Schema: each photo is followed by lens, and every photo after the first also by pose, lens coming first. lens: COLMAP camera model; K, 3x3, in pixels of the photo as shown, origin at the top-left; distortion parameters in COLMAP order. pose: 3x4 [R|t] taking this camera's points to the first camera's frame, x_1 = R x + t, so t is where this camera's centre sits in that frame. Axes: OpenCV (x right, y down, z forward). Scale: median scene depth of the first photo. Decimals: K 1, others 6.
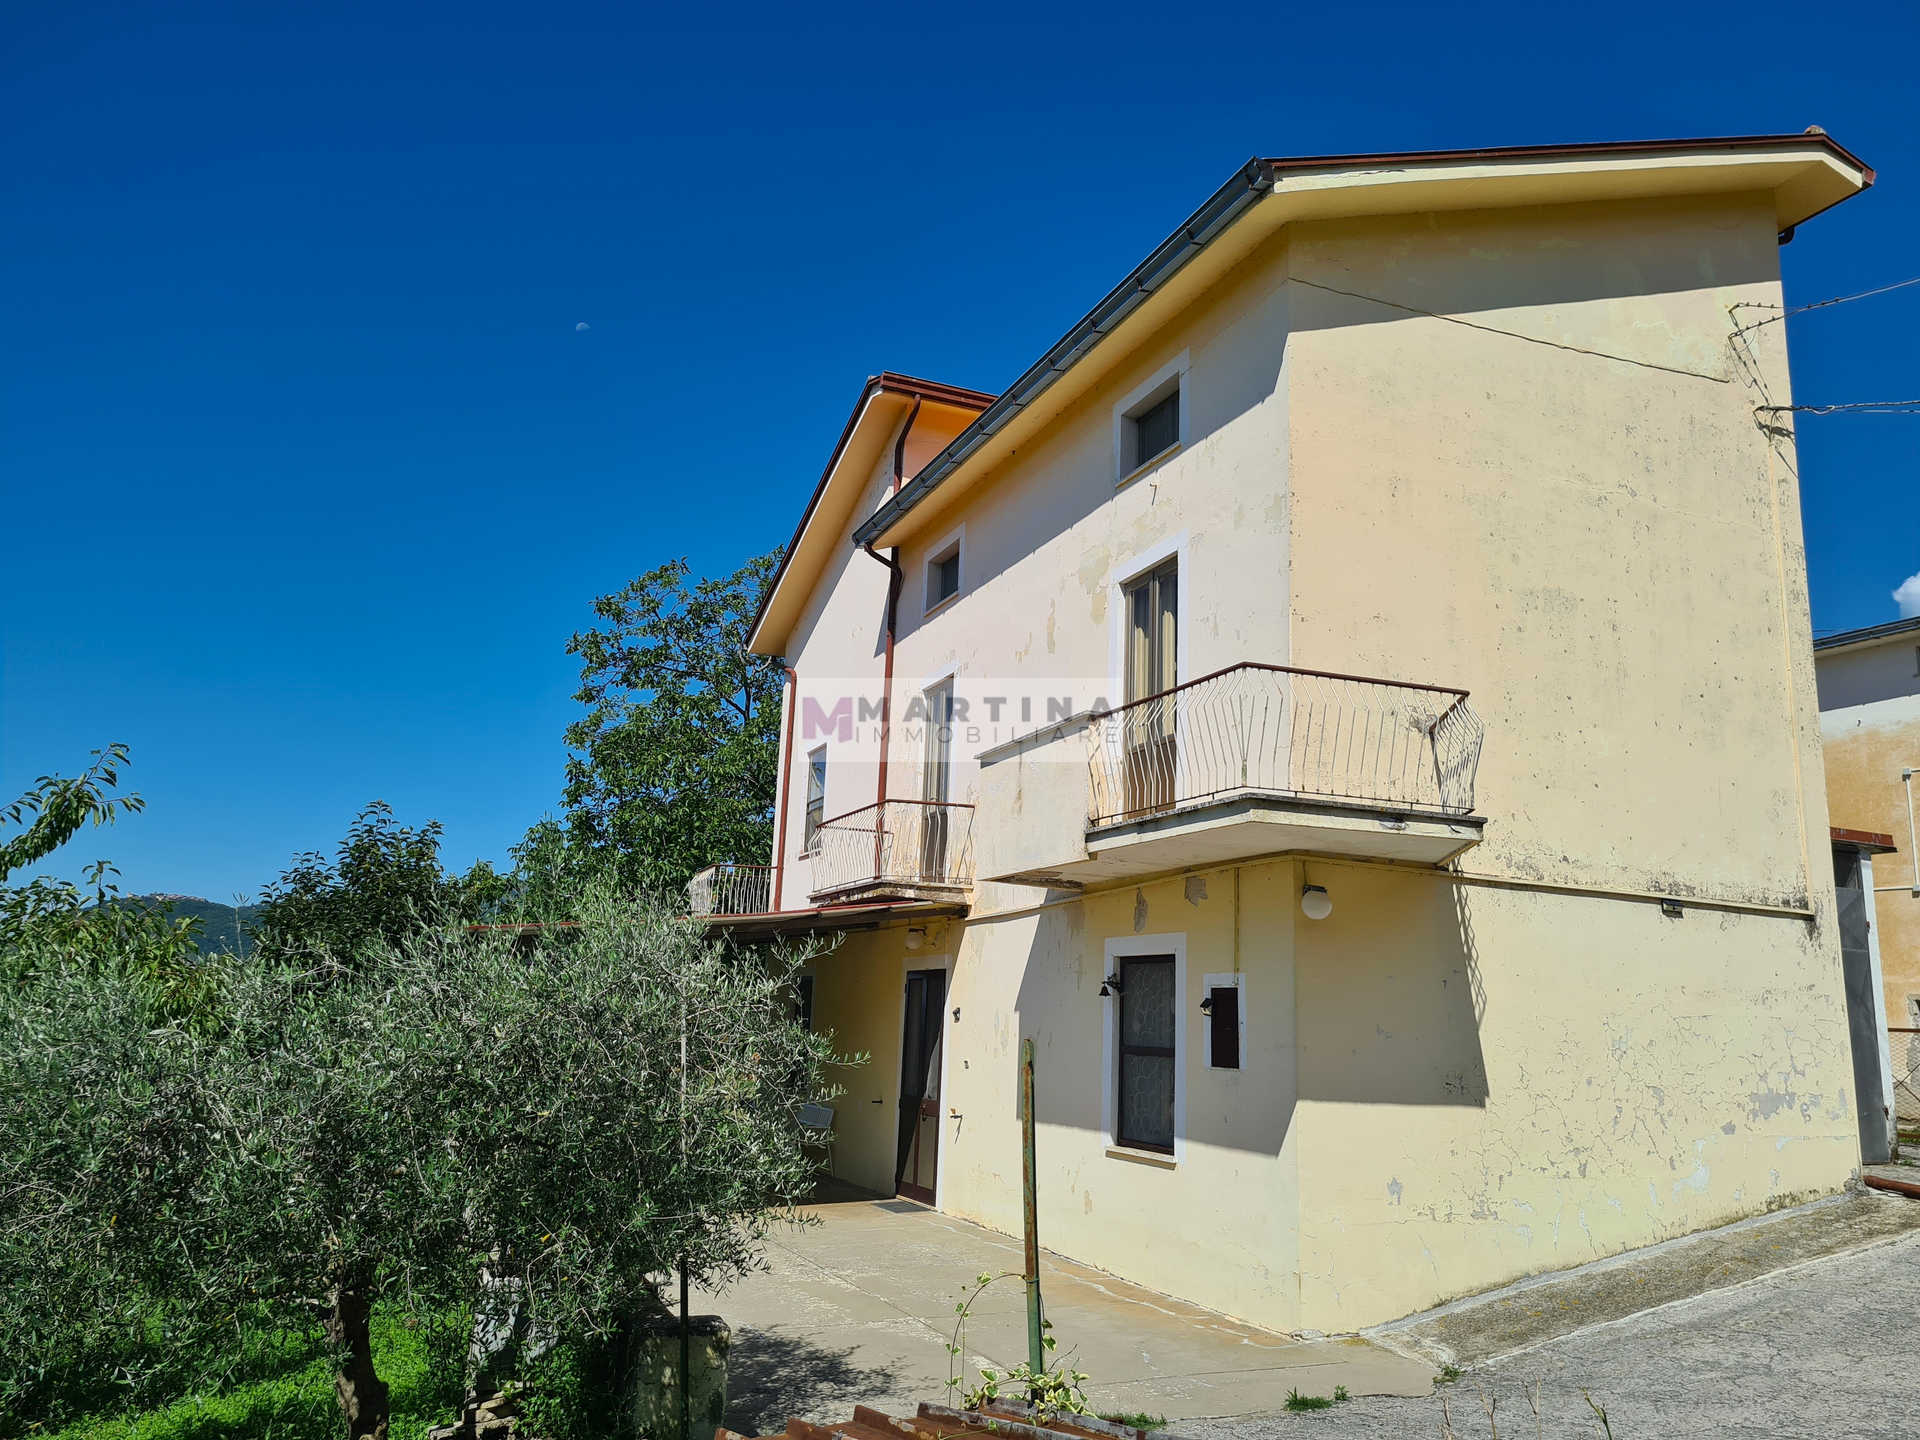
lens RADIAL K [[1435.1, 0, 957.0], [0, 1435.1, 717.7], [0, 0, 1]] dist [0.037402, -0.021448]
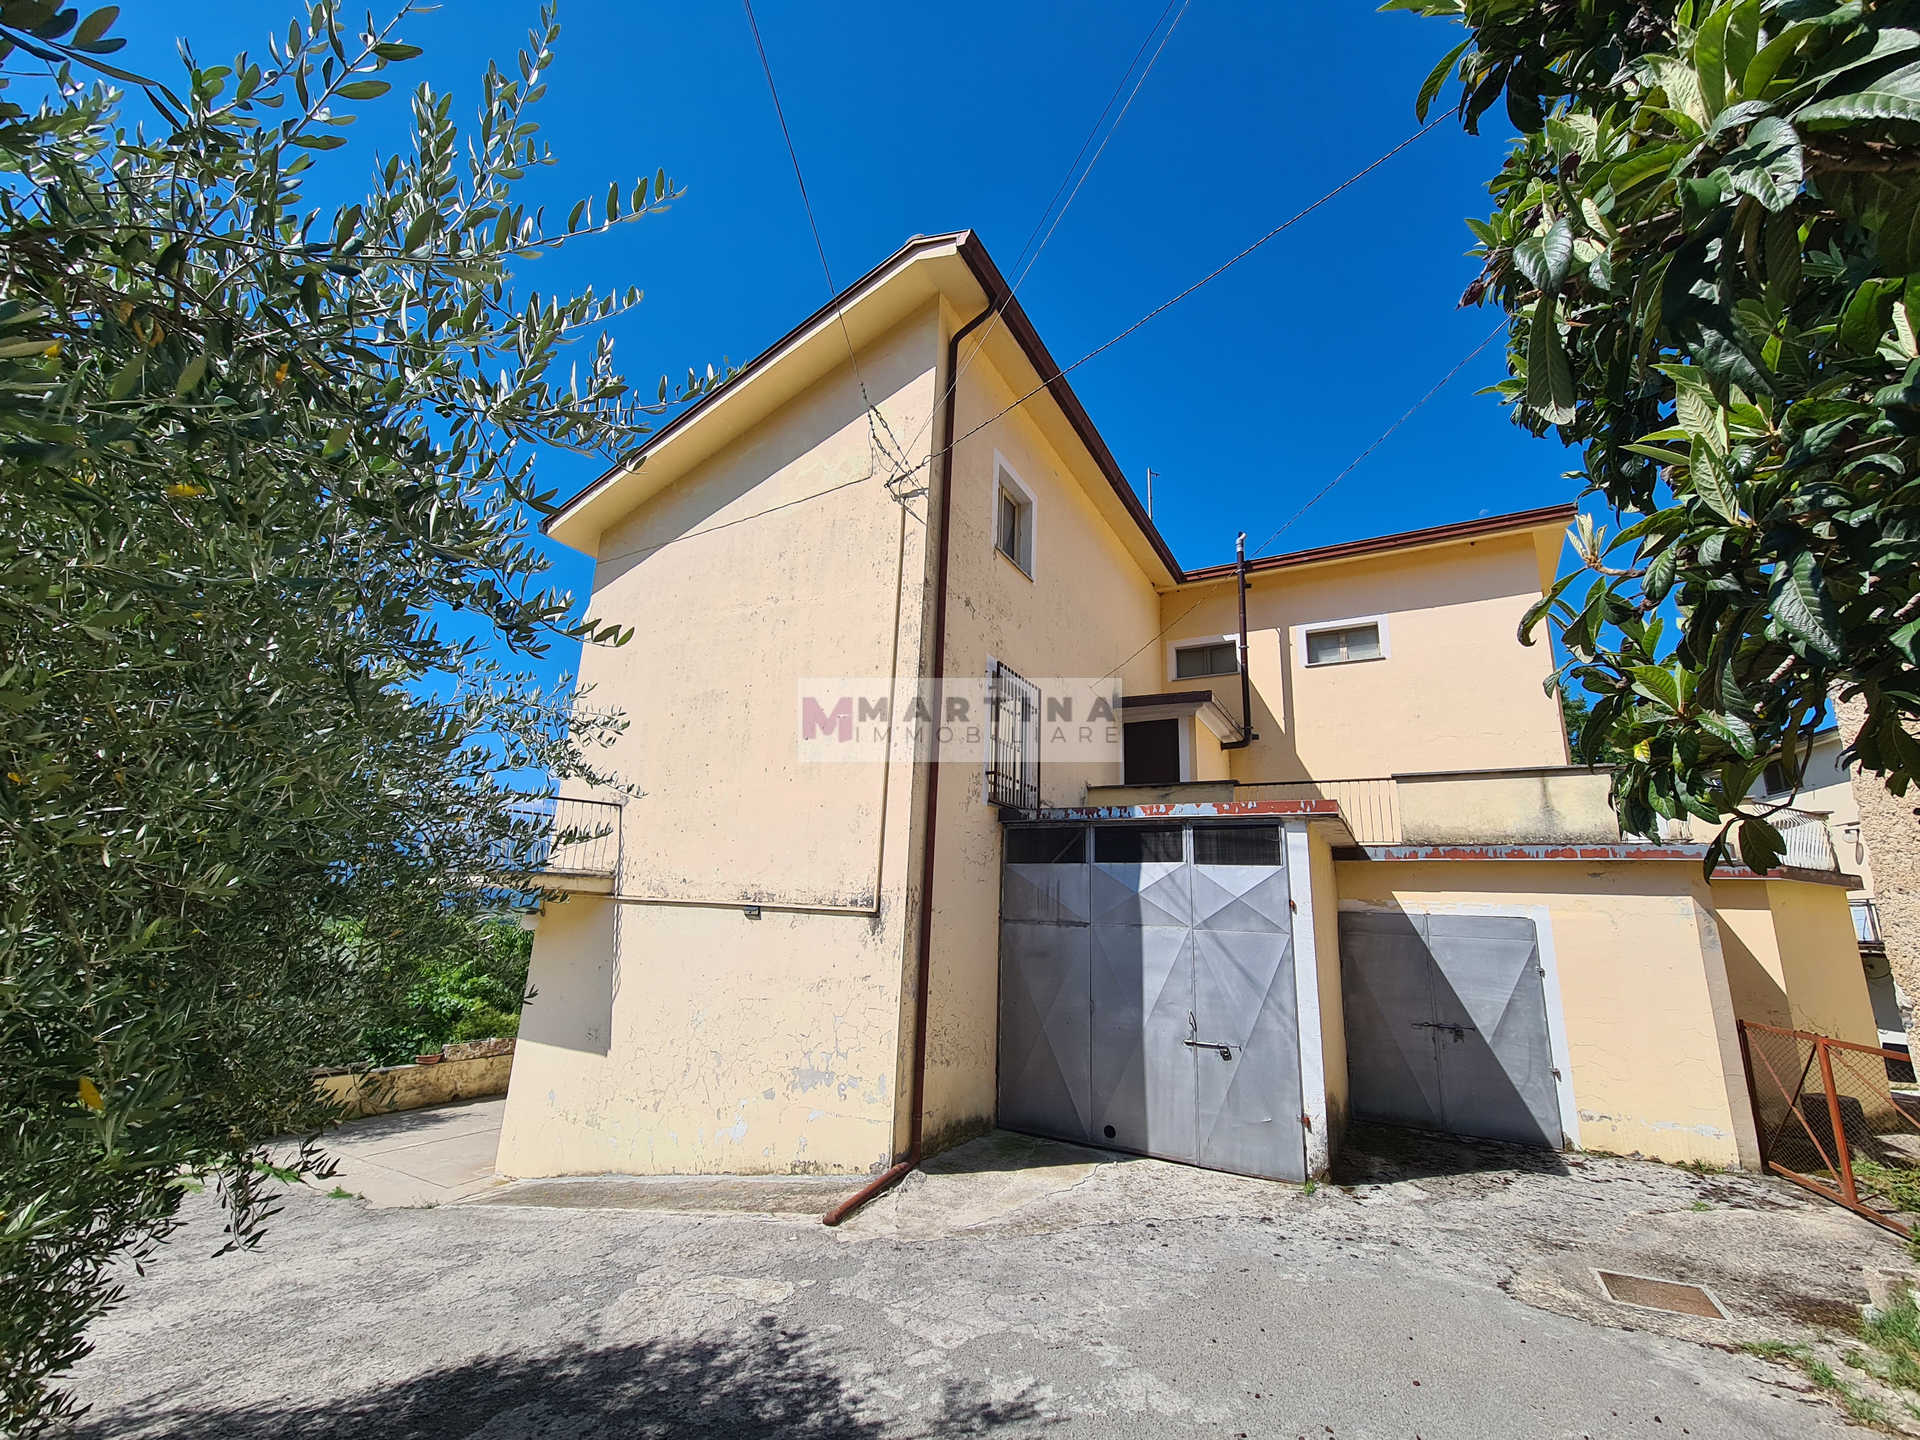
lens RADIAL K [[785.4, 0, 962.8], [0, 785.4, 726.5], [0, 0, 1]] dist [0.003418, 0.000068]
pose [[0.616381, -0.199060, -0.761872, 1.177149], [0.147840, 0.979570, -0.136332, 0.092234], [0.773445, -0.028603, 0.633218, 0.701817]]
